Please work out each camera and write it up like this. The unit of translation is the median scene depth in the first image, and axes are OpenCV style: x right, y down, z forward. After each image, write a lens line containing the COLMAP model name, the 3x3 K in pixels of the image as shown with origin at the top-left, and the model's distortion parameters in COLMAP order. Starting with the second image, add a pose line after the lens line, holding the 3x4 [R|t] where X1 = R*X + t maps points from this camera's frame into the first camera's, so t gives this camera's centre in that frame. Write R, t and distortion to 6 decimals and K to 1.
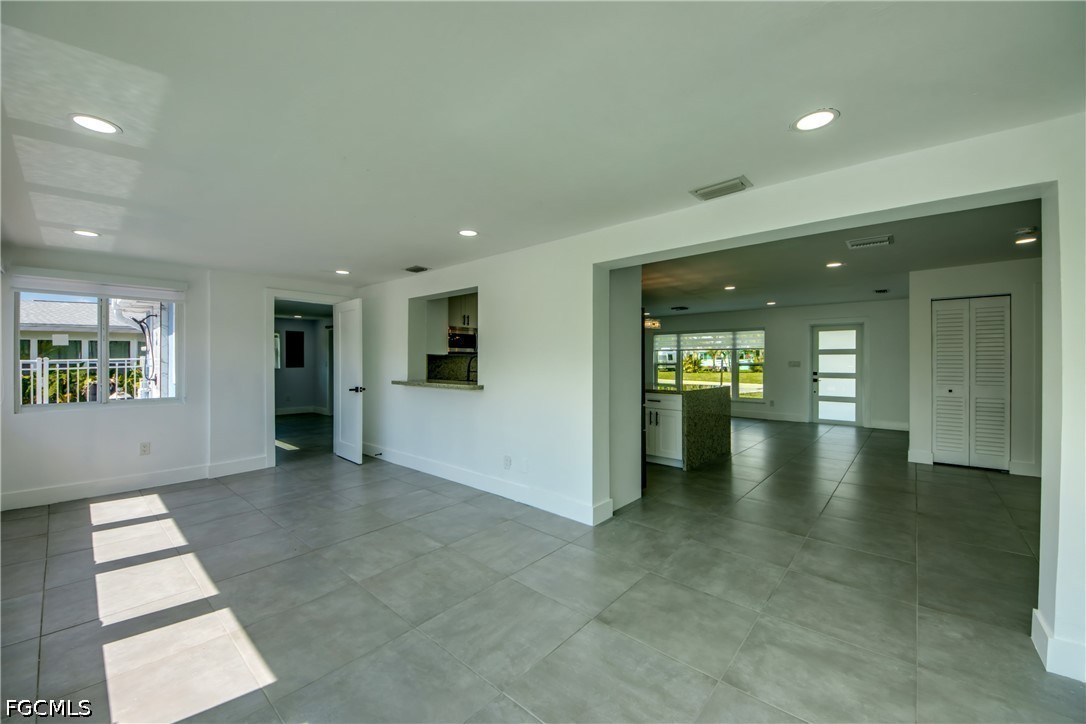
lens RADIAL K [[412.2, 0, 537.7], [0, 412.2, 359.0], [0, 0, 1]] dist [0.001423, -0.006961]
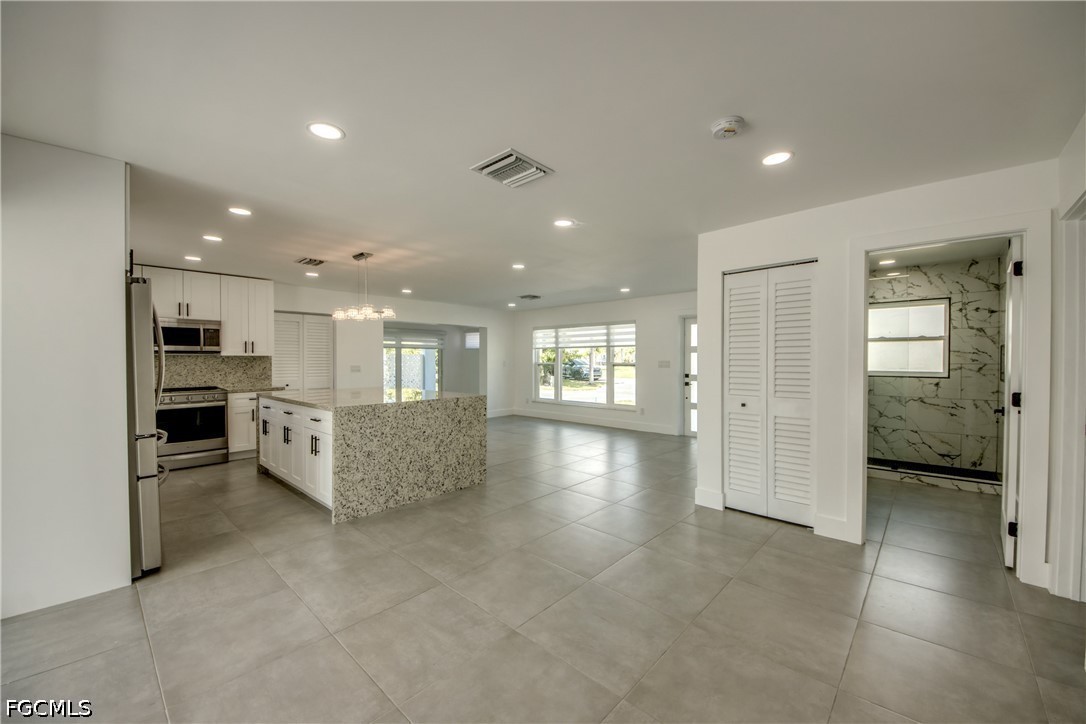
lens RADIAL K [[412.2, 0, 559.3], [0, 412.2, 361.4], [0, 0, 1]] dist [0.001423, -0.006961]
pose [[0.999707, -0.001557, 0.024164, 0.400389], [0.001312, 0.999947, 0.010178, -0.001766], [-0.024178, -0.010143, 0.999656, 0.184670]]
